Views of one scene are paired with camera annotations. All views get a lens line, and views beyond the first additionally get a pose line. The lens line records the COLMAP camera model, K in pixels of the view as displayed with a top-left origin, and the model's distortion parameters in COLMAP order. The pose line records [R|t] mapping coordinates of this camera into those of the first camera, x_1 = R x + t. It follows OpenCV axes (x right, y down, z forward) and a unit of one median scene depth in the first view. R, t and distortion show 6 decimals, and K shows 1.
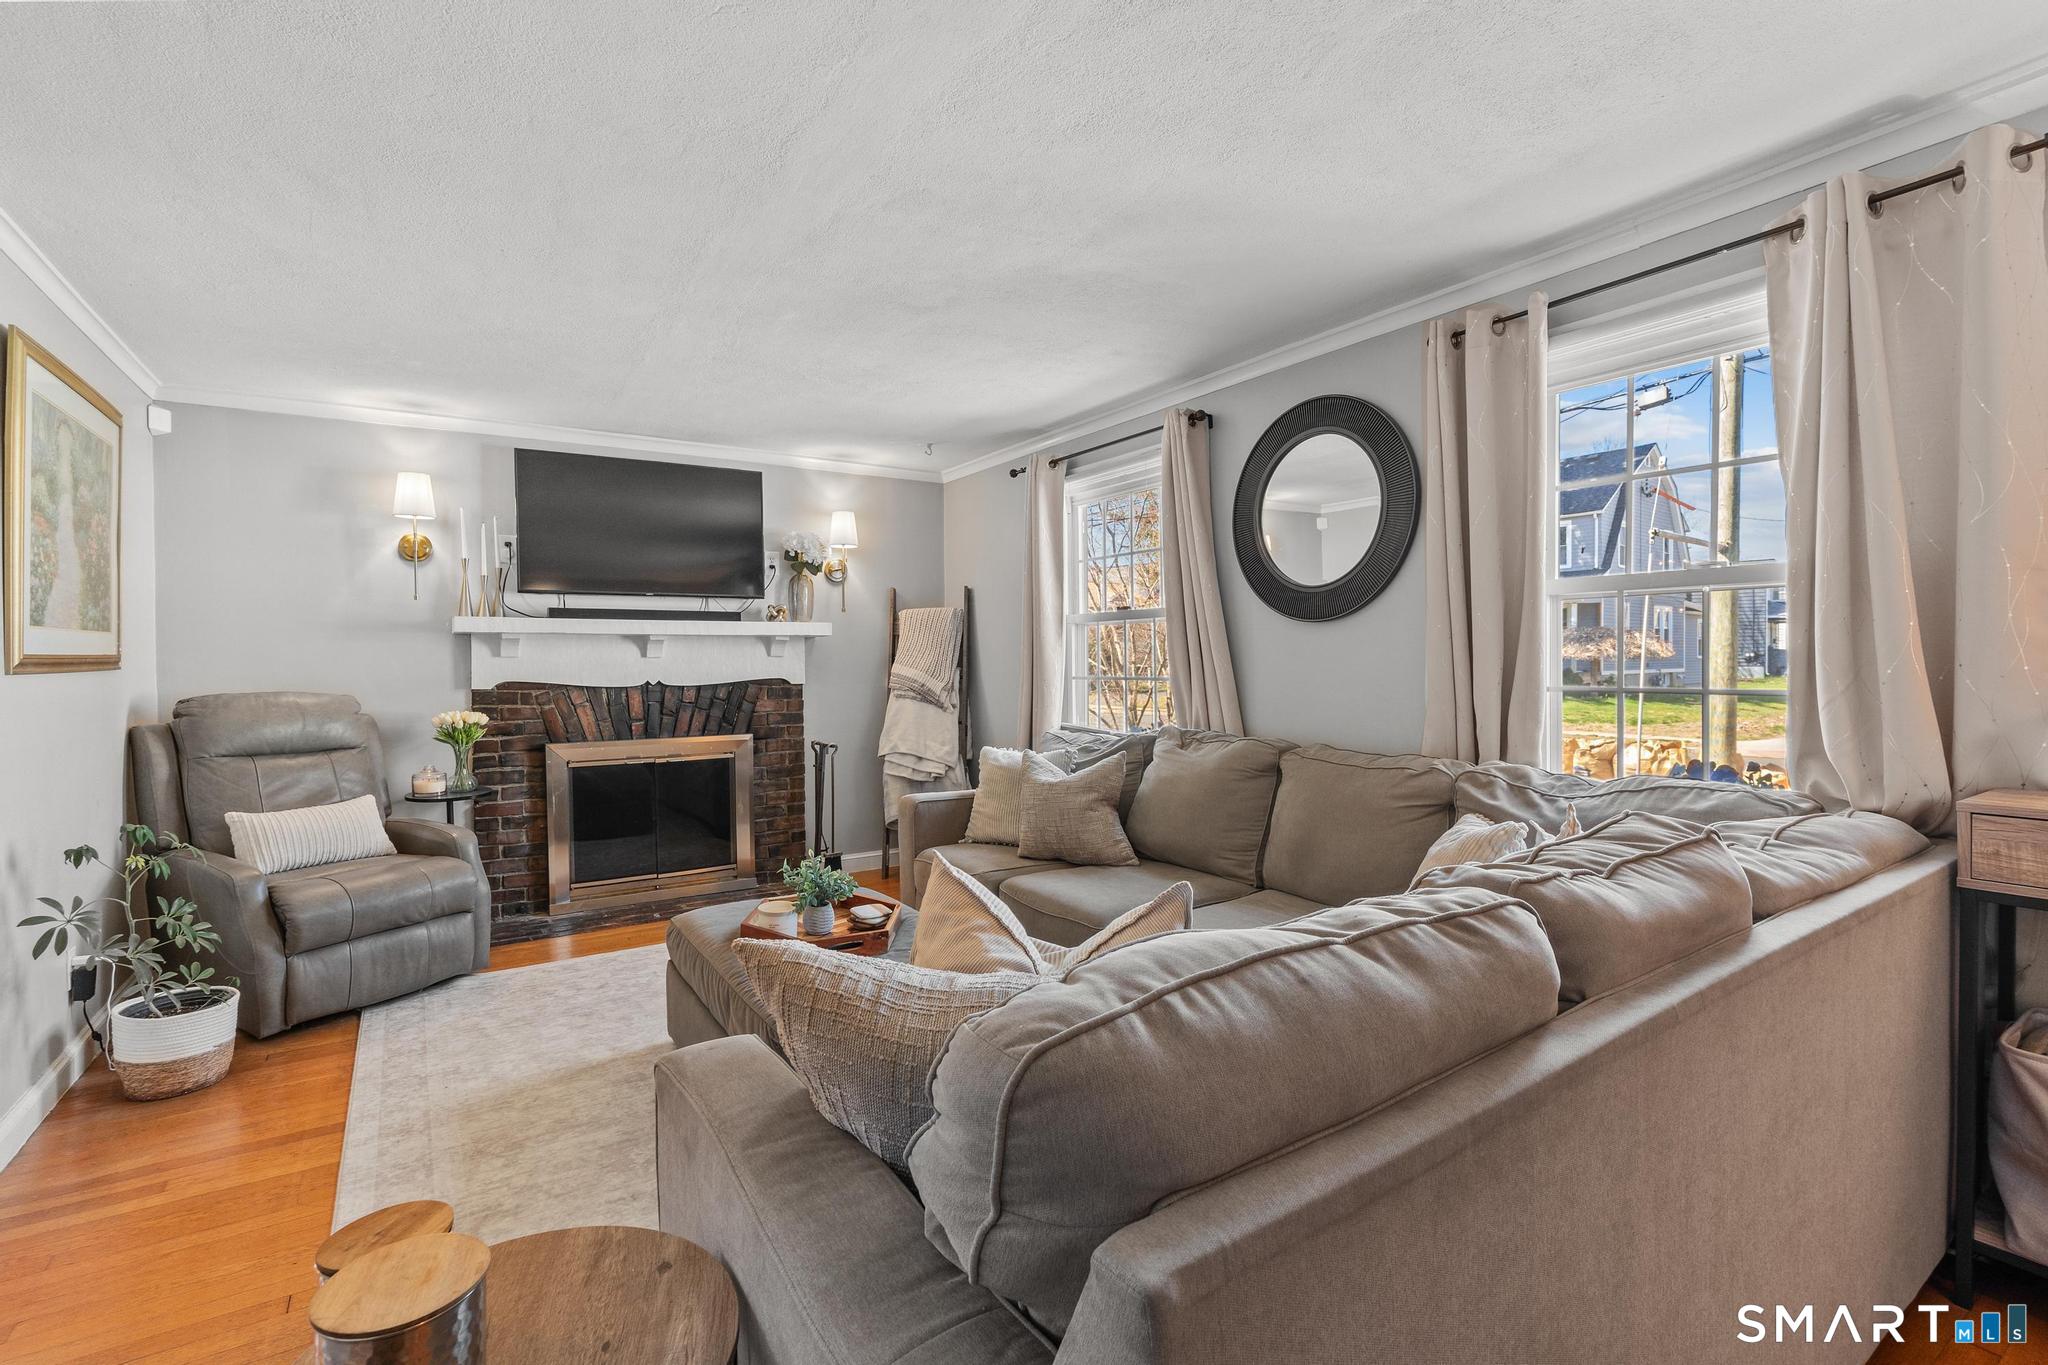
lens RADIAL K [[929.5, 0, 1038.9], [0, 929.5, 667.4], [0, 0, 1]] dist [-0.003982, 0.001010]
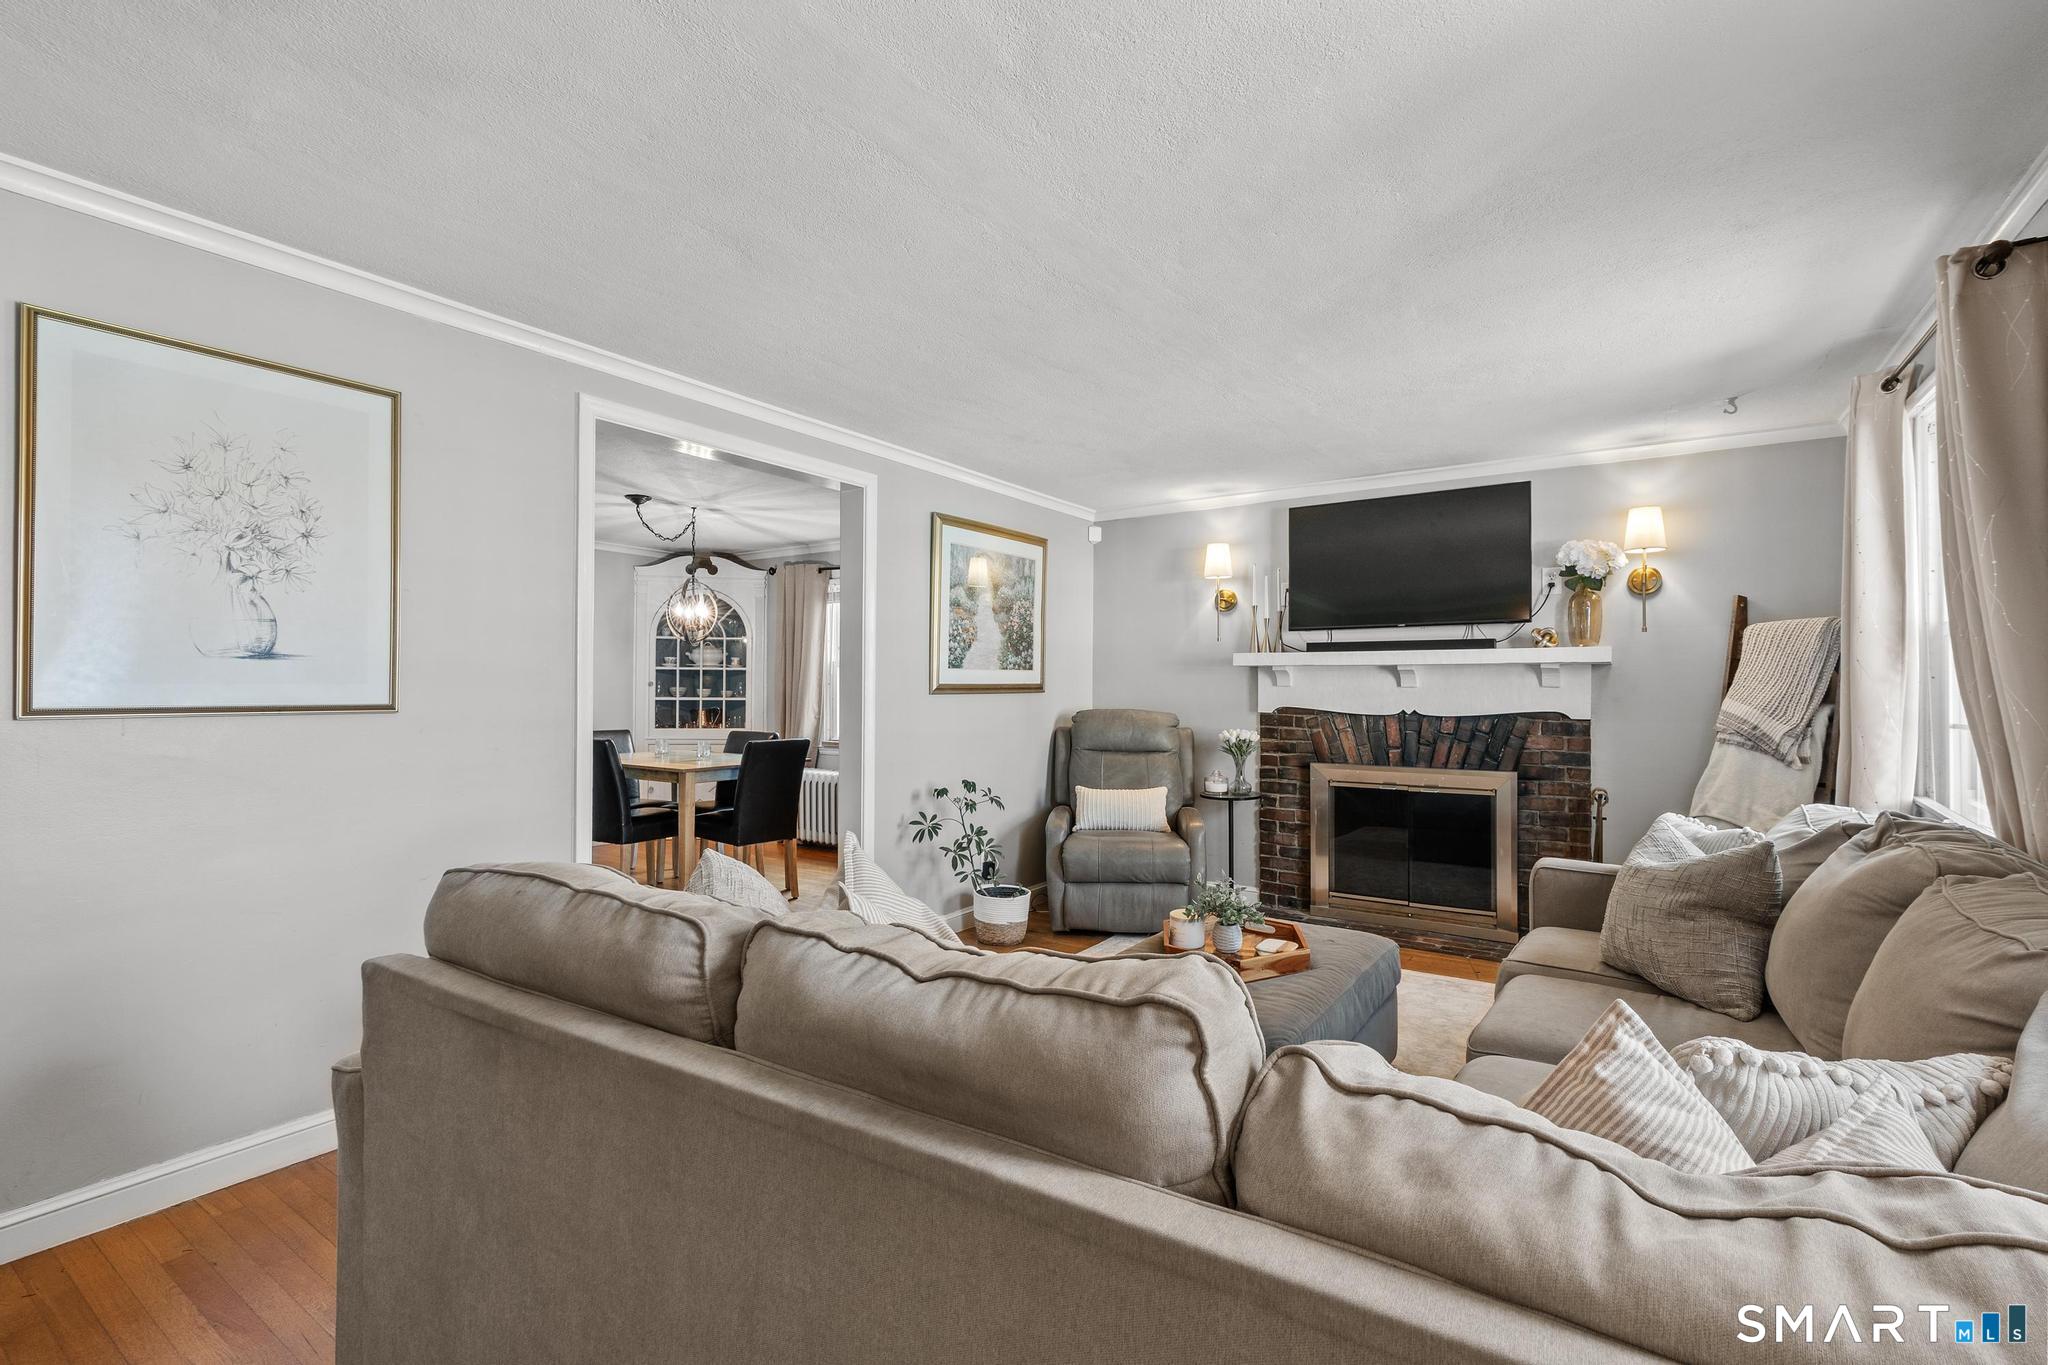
lens RADIAL K [[929.5, 0, 1035.6], [0, 929.5, 686.4], [0, 0, 1]] dist [-0.003982, 0.001010]
pose [[0.386234, 0.003029, -0.922396, 0.384573], [-0.015763, 0.999870, -0.003318, -0.002036], [0.922266, 0.015821, 0.386231, 0.244974]]
